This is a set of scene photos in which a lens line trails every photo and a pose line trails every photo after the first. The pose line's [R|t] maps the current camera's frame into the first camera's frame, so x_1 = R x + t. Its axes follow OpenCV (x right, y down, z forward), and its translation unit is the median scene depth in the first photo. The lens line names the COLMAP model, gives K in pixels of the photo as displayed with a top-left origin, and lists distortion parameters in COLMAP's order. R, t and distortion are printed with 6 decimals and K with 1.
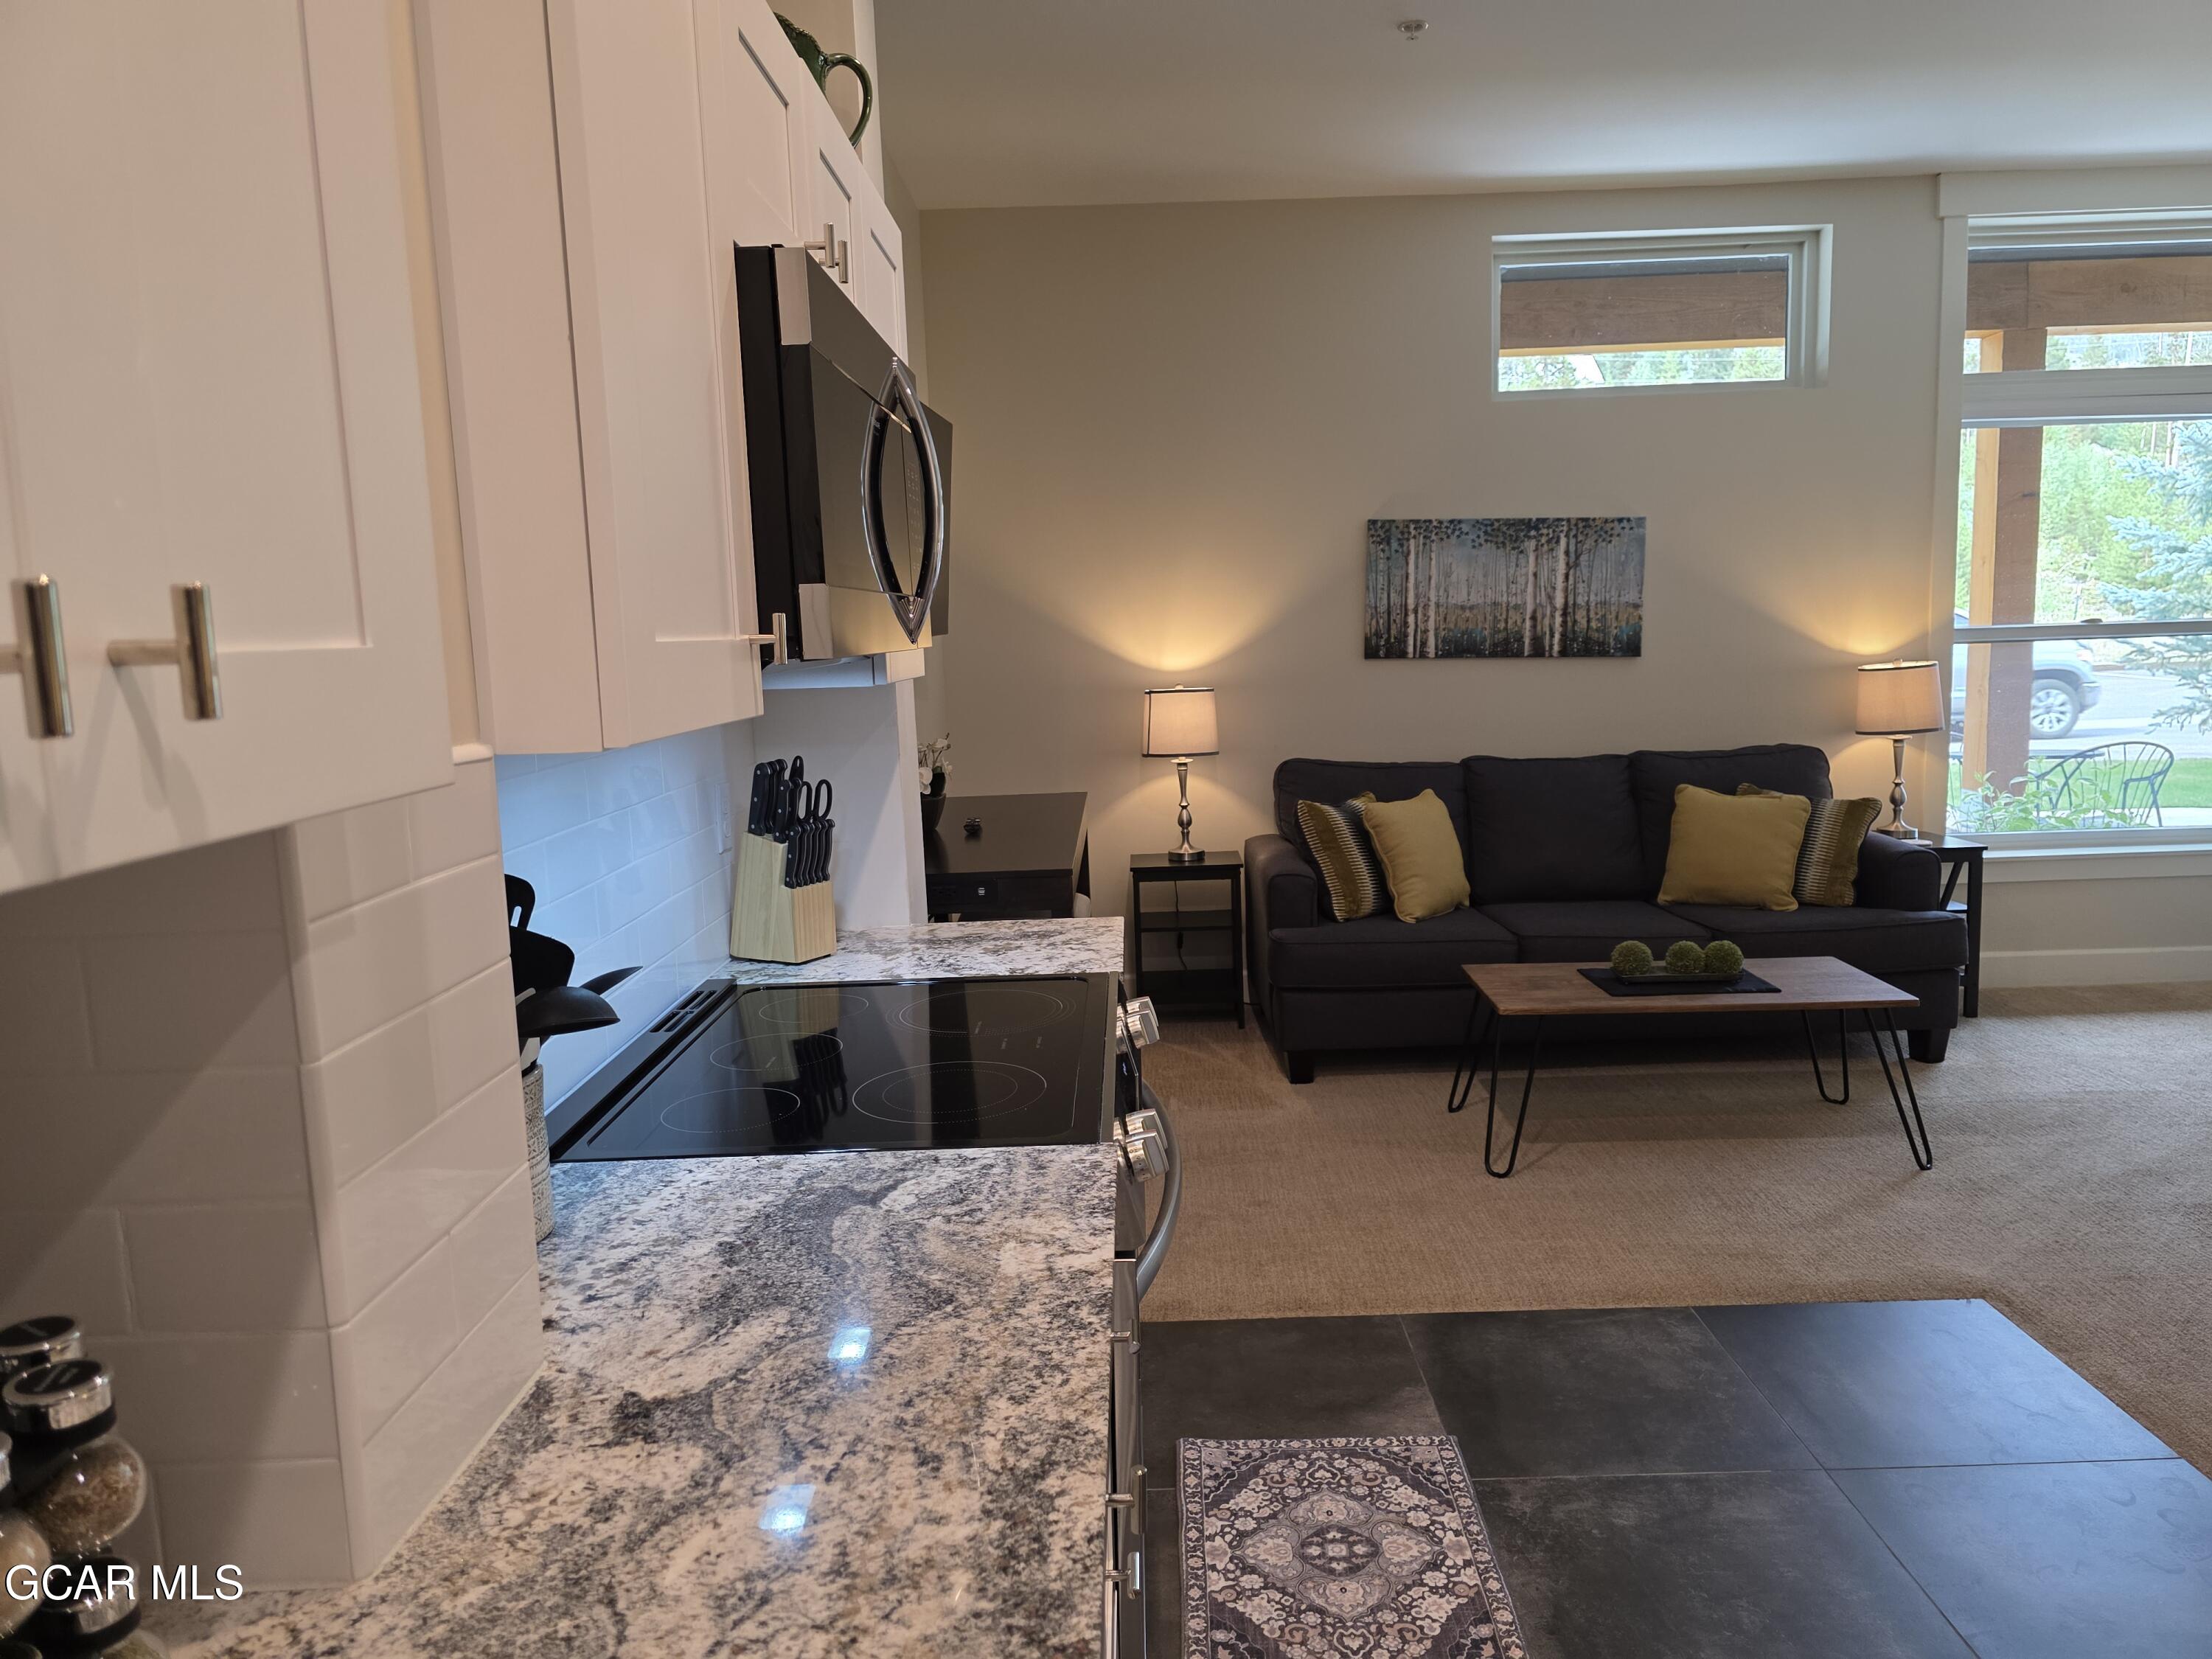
lens RADIAL K [[1485.7, 0, 1127.1], [0, 1485.7, 816.0], [0, 0, 1]] dist [0.058547, -0.055197]
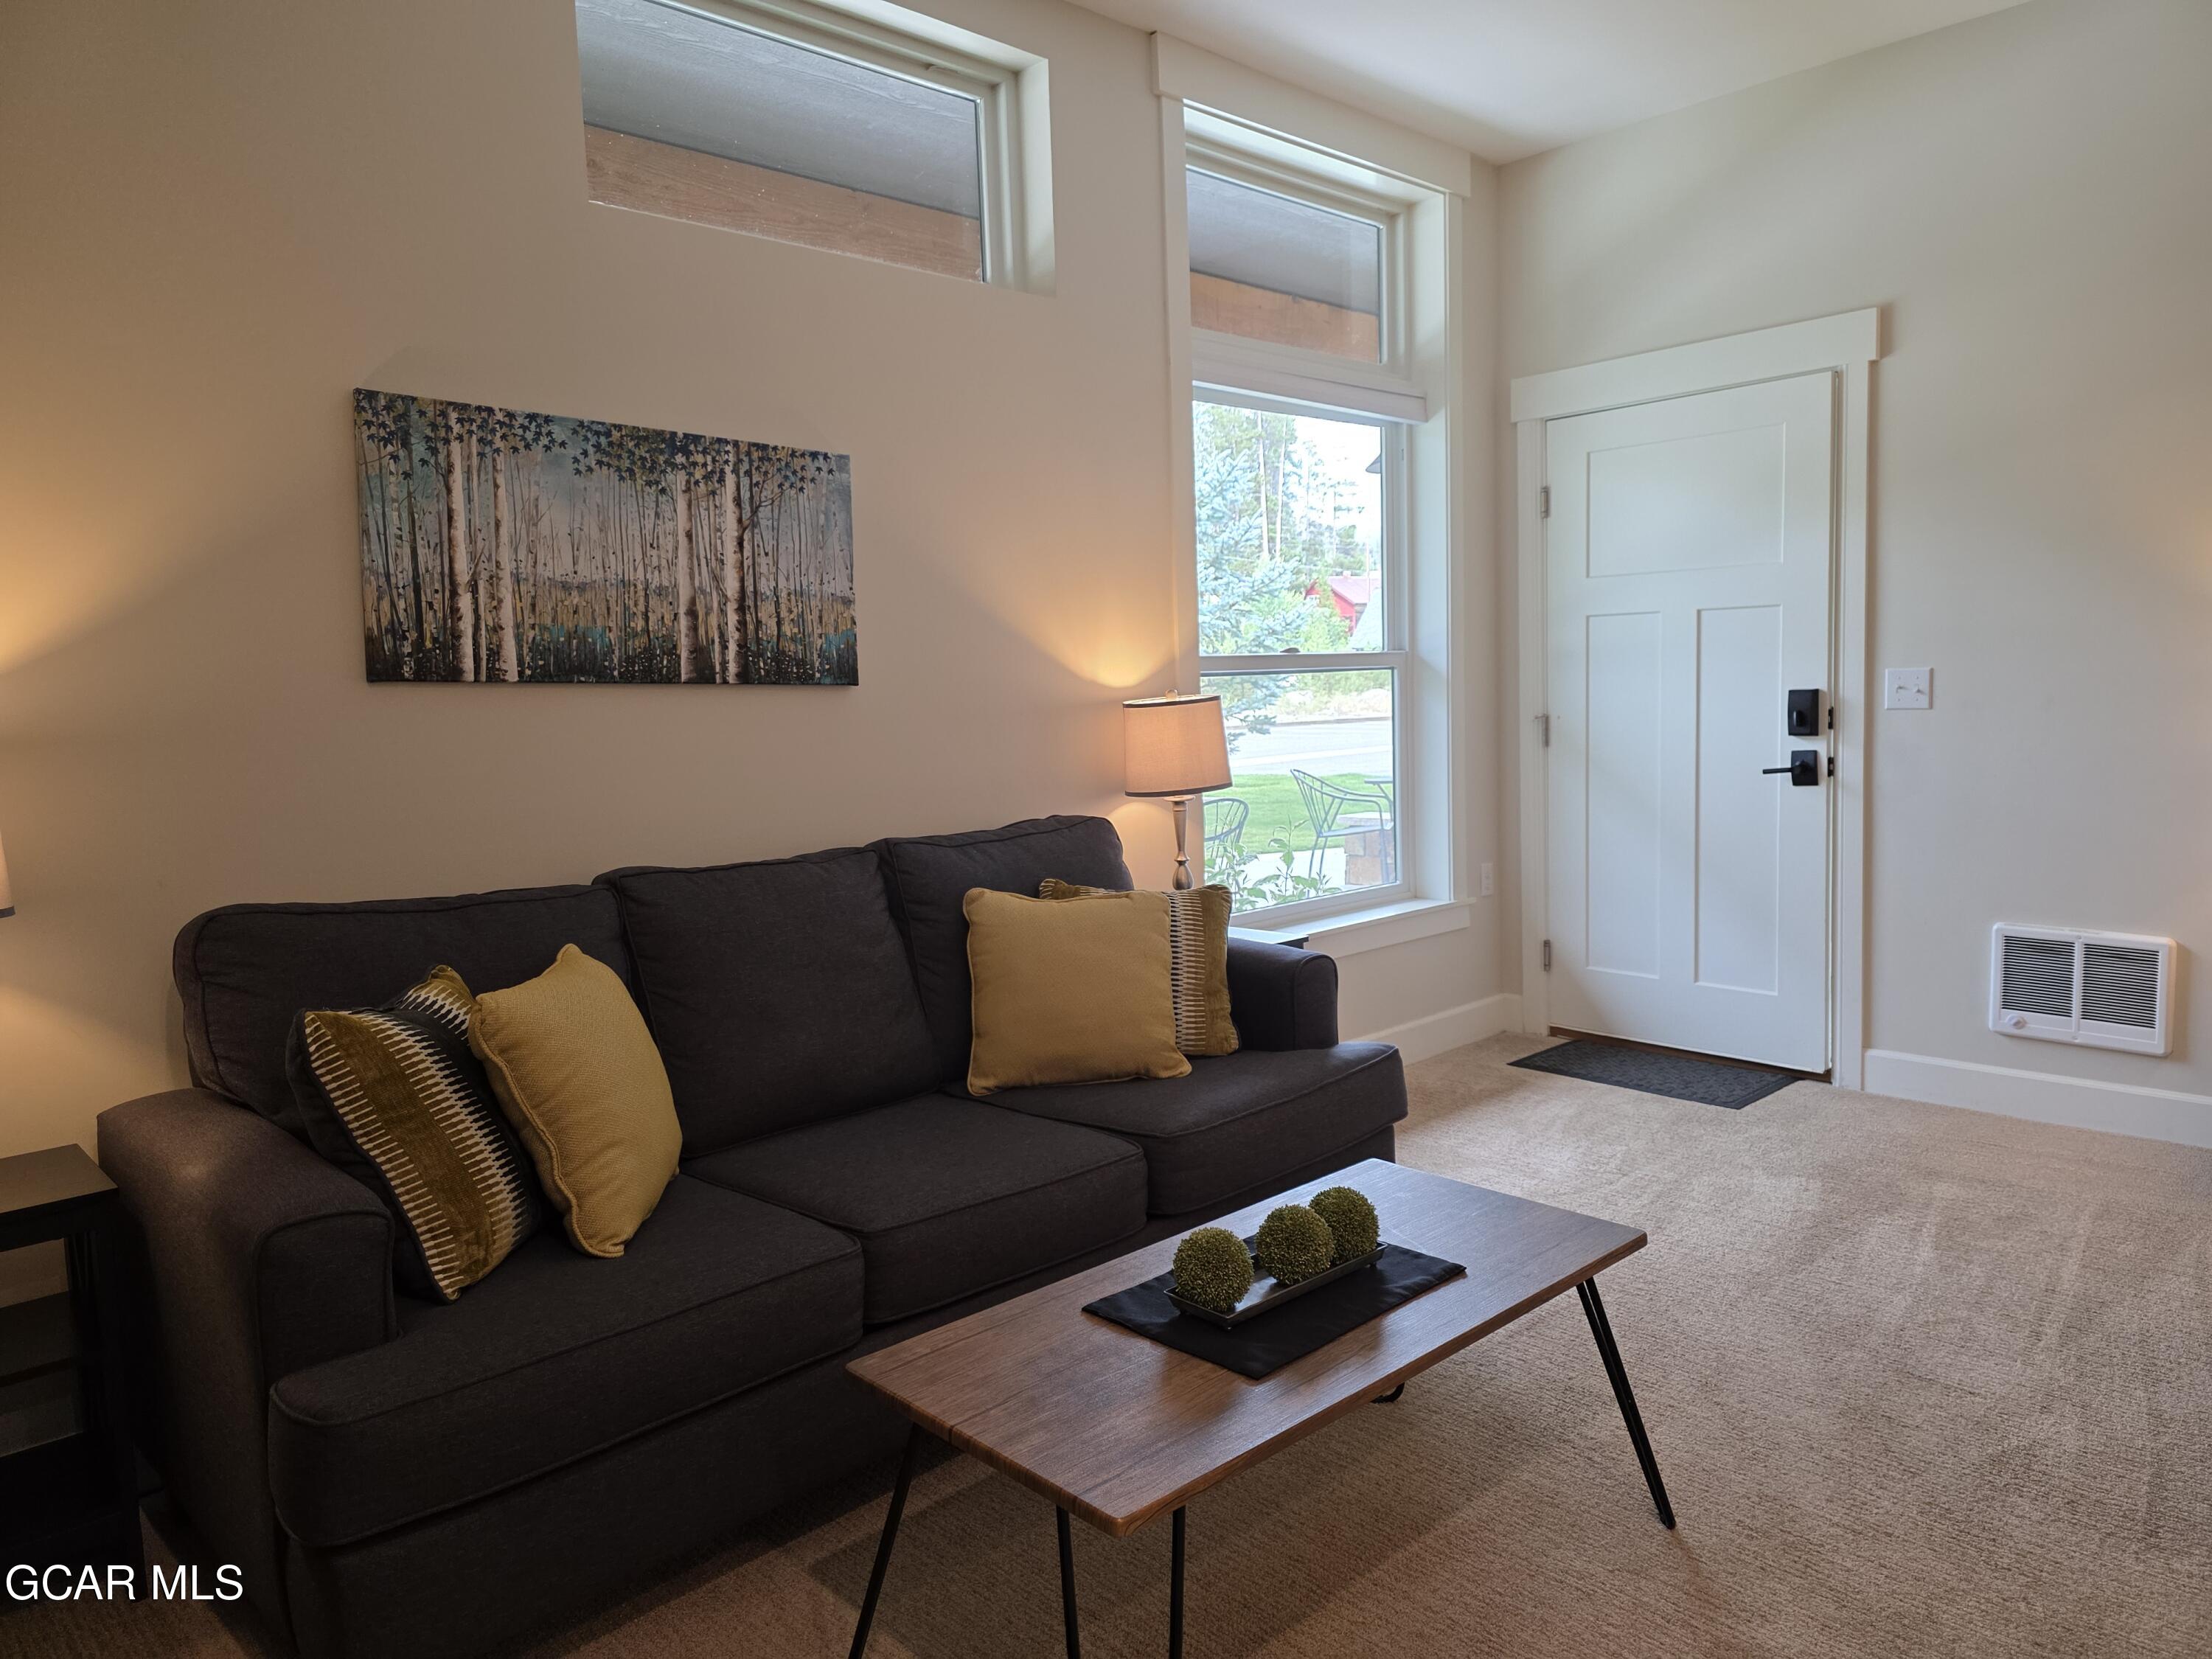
lens RADIAL K [[1485.7, 0, 1110.9], [0, 1485.7, 822.2], [0, 0, 1]] dist [0.058547, -0.055197]
pose [[0.720599, -0.055584, 0.691121, -0.003242], [0.097775, 0.994967, -0.021925, -0.028196], [-0.686424, 0.083374, 0.722407, 0.502691]]
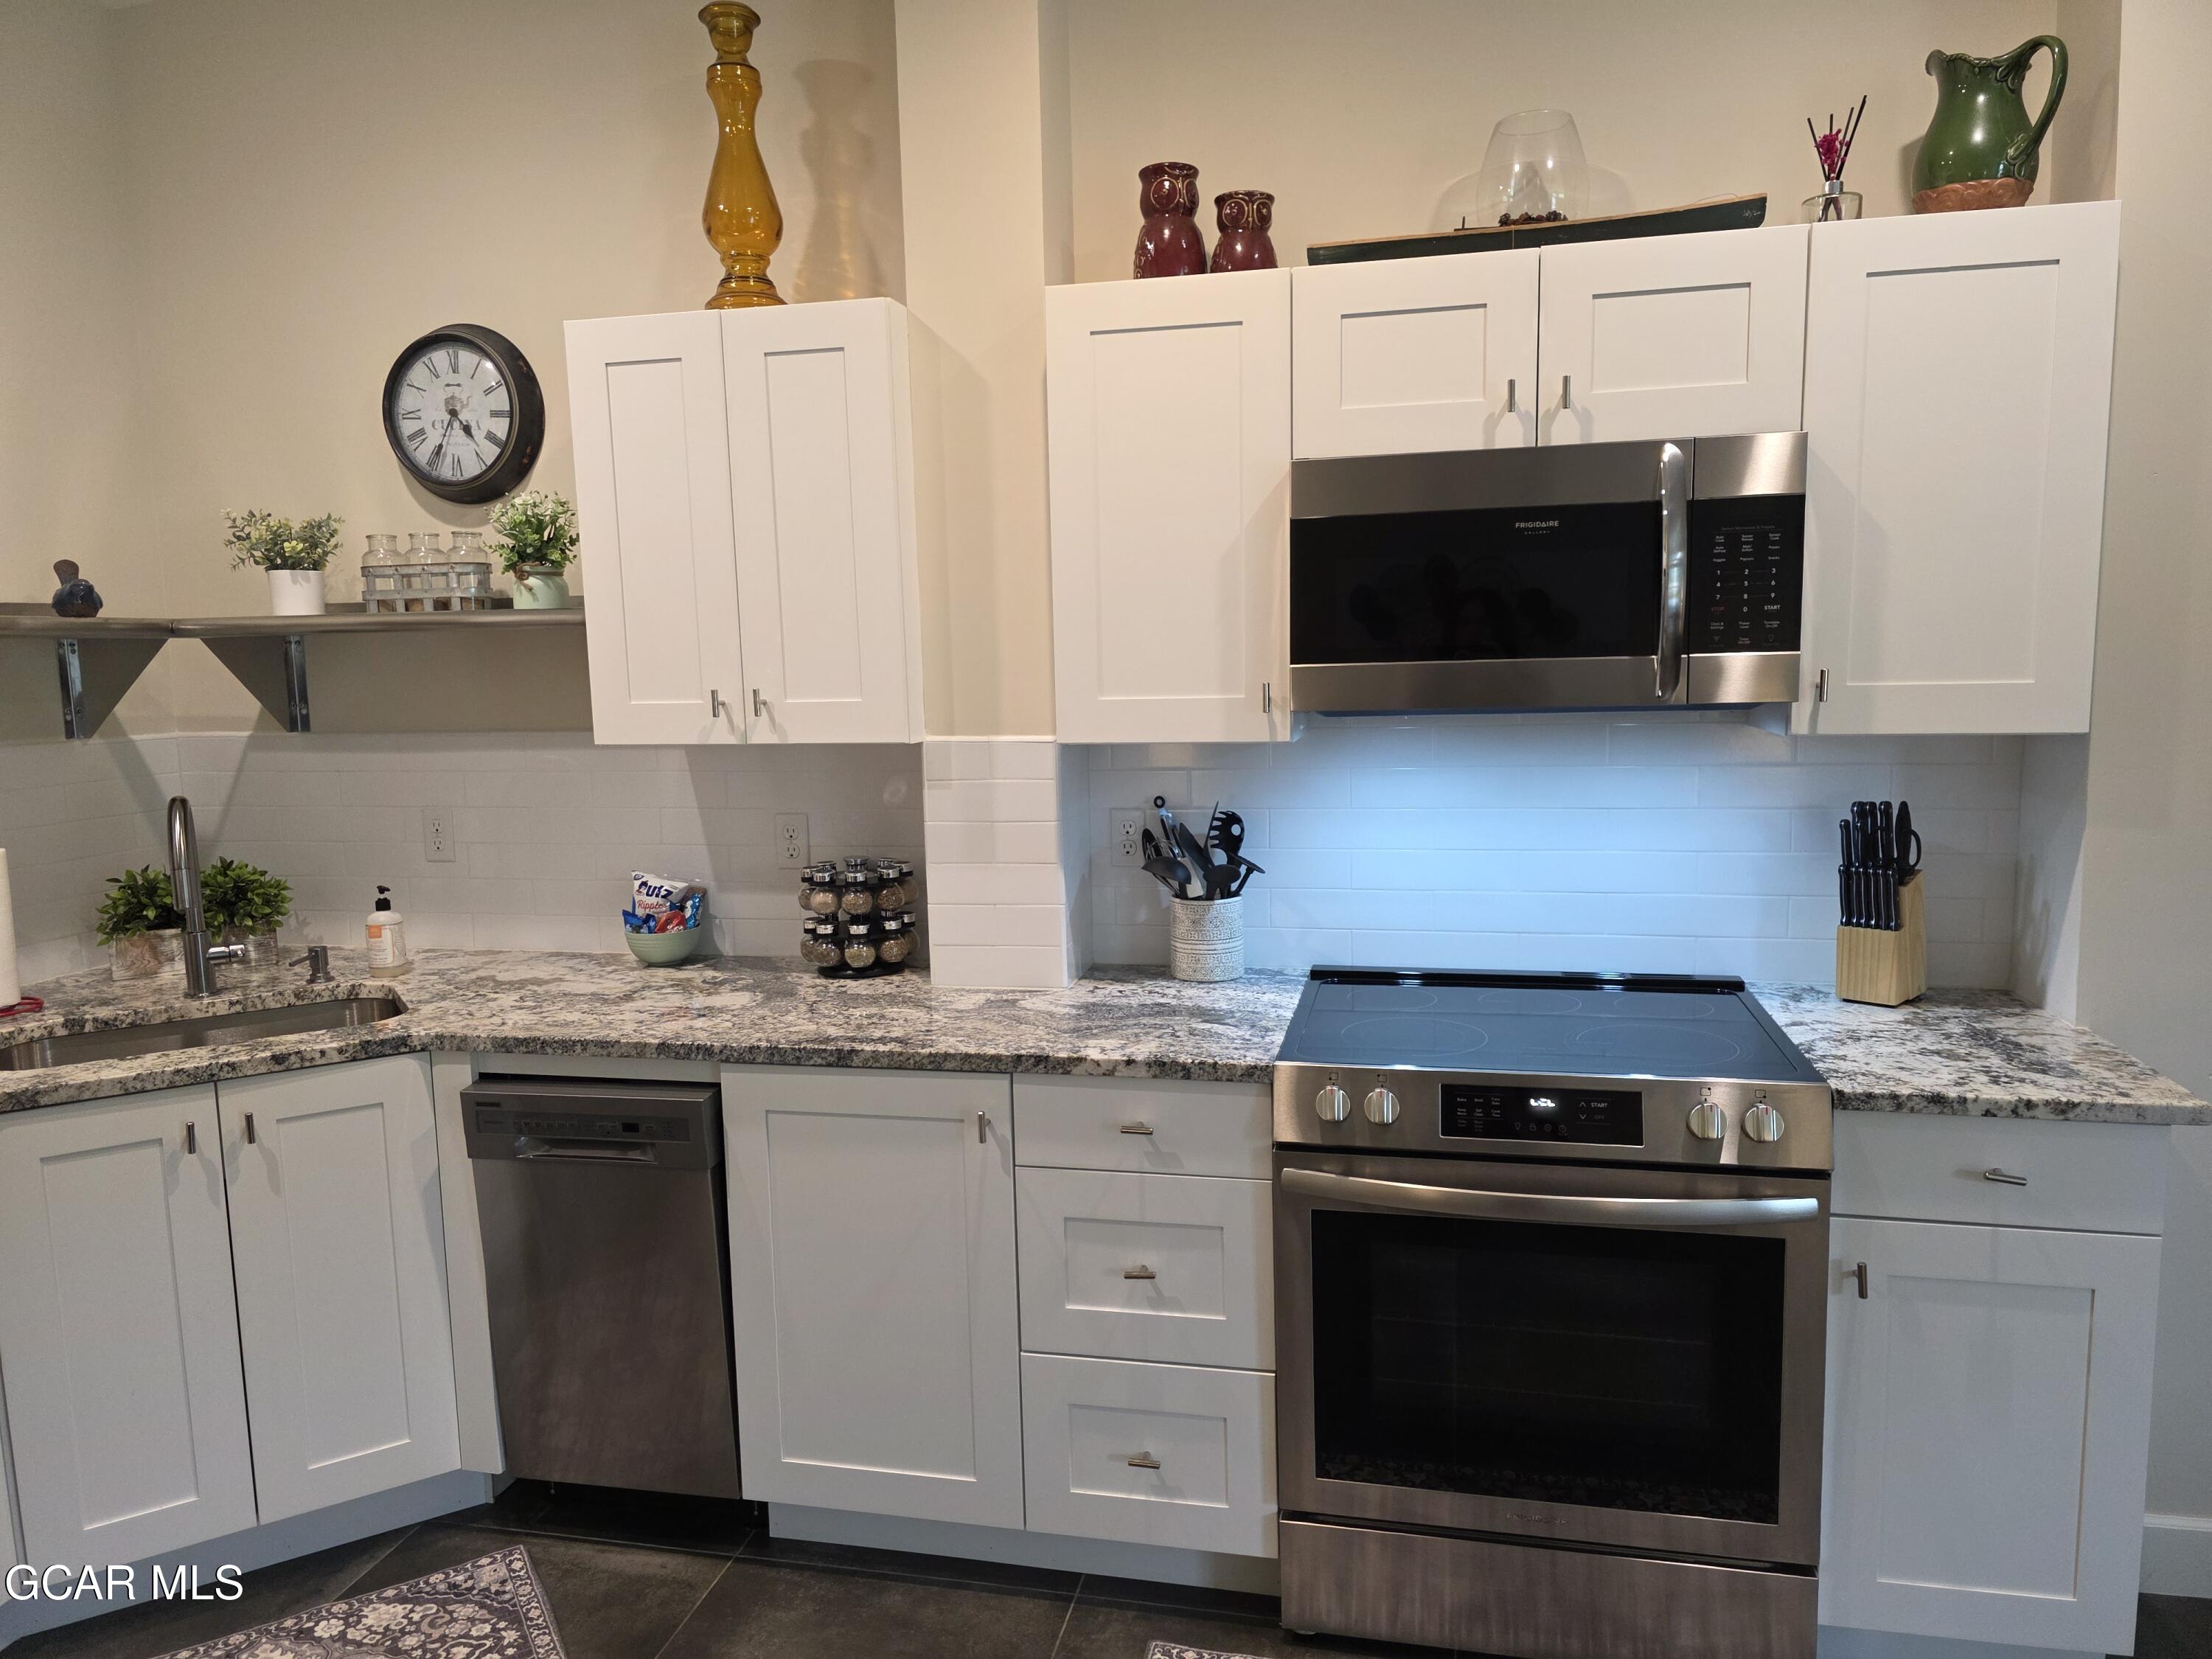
lens RADIAL K [[1485.7, 0, 1112.8], [0, 1485.7, 833.2], [0, 0, 1]] dist [0.058547, -0.055197]
pose [[-0.213961, 0.158450, -0.963906, 0.391579], [-0.094987, 0.978706, 0.181968, -0.069111], [0.972213, 0.130493, -0.194354, 0.315997]]
